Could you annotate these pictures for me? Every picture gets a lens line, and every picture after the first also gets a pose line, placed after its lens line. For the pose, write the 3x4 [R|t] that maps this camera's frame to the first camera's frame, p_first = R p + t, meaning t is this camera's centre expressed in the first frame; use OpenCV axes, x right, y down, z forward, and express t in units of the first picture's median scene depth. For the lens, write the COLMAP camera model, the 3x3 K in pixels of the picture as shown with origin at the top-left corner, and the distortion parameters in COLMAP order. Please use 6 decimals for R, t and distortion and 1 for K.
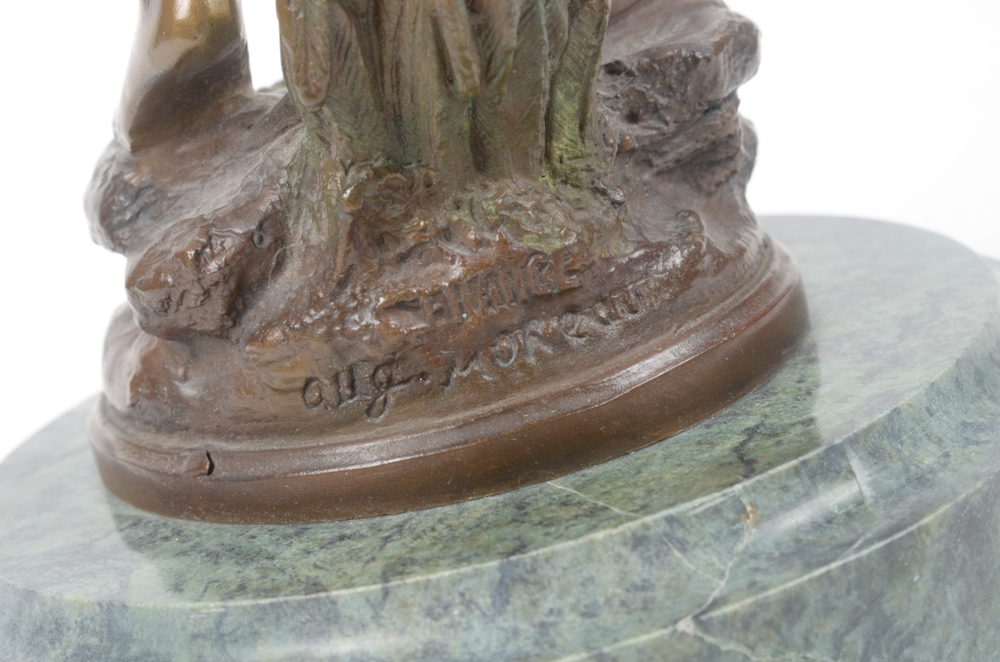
lens RADIAL K [[2914.2, 0, 500.0], [0, 2914.2, 331.0], [0, 0, 1]] dist [0.055985, -0.569994]
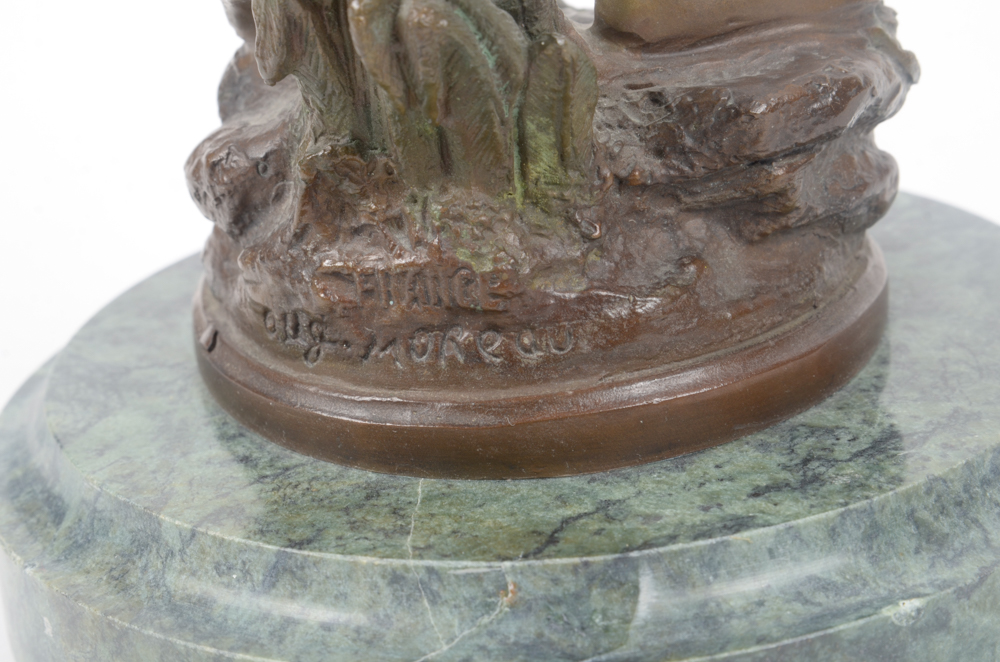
lens RADIAL K [[2914.2, 0, 500.0], [0, 2914.2, 331.0], [0, 0, 1]] dist [0.055985, -0.569994]
pose [[0.796519, 0.345606, -0.496100, 0.536657], [-0.218847, 0.929687, 0.296290, -0.311684], [0.563617, -0.127431, 0.816148, 0.172218]]
